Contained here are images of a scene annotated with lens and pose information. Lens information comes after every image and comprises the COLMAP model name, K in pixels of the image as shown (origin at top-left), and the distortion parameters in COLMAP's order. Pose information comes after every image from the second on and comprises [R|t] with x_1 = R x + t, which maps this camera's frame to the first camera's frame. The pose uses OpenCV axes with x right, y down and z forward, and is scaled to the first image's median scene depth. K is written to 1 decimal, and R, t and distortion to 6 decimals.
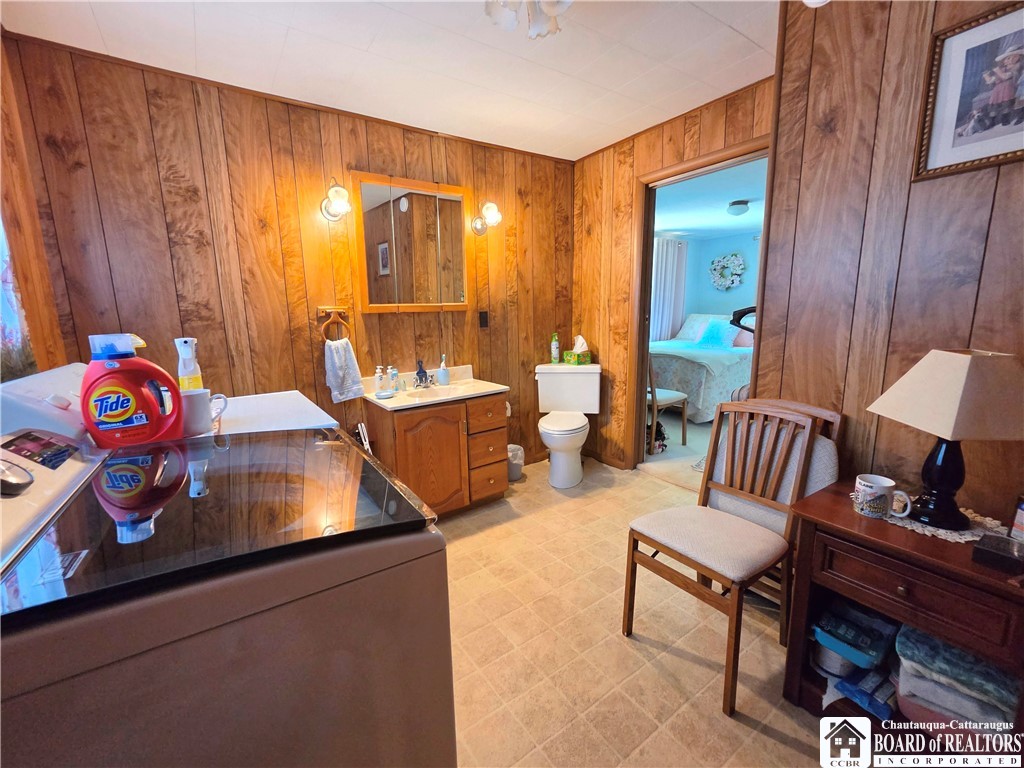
lens RADIAL K [[417.5, 0, 504.9], [0, 417.5, 383.6], [0, 0, 1]] dist [-0.001508, -0.000102]
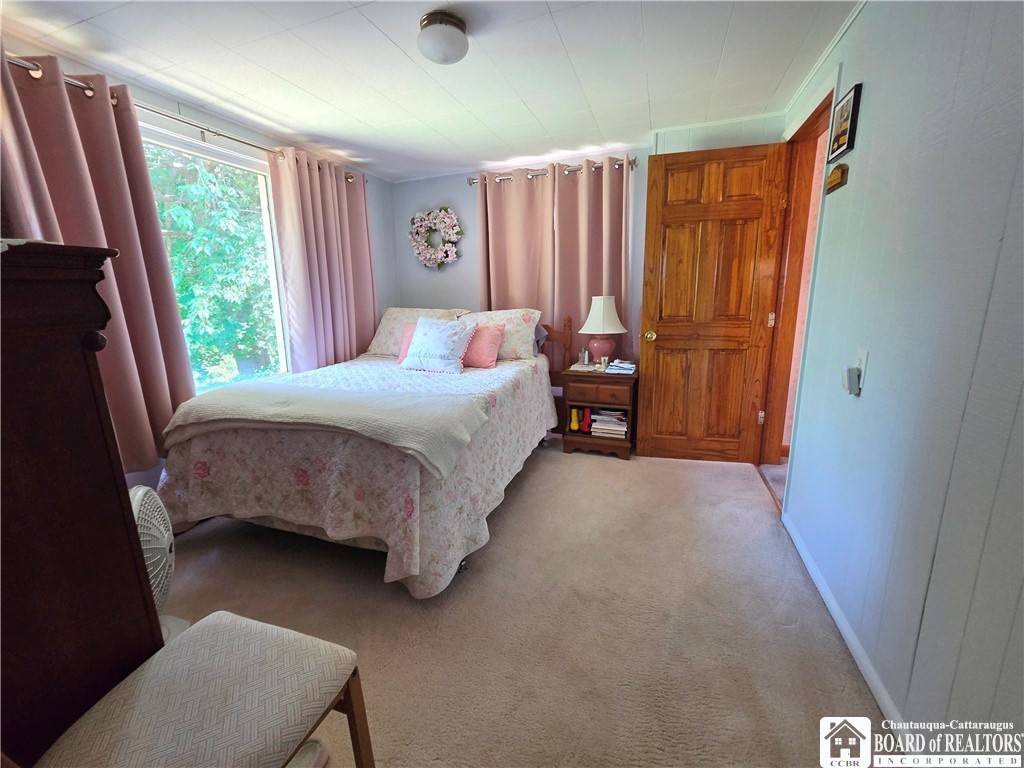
lens RADIAL K [[417.5, 0, 508.2], [0, 417.5, 379.4], [0, 0, 1]] dist [-0.001508, -0.000102]
pose [[0.801126, -0.127152, 0.584833, 0.237134], [0.116144, 0.991624, 0.056497, -0.085605], [-0.587118, 0.022664, 0.809184, 0.455781]]
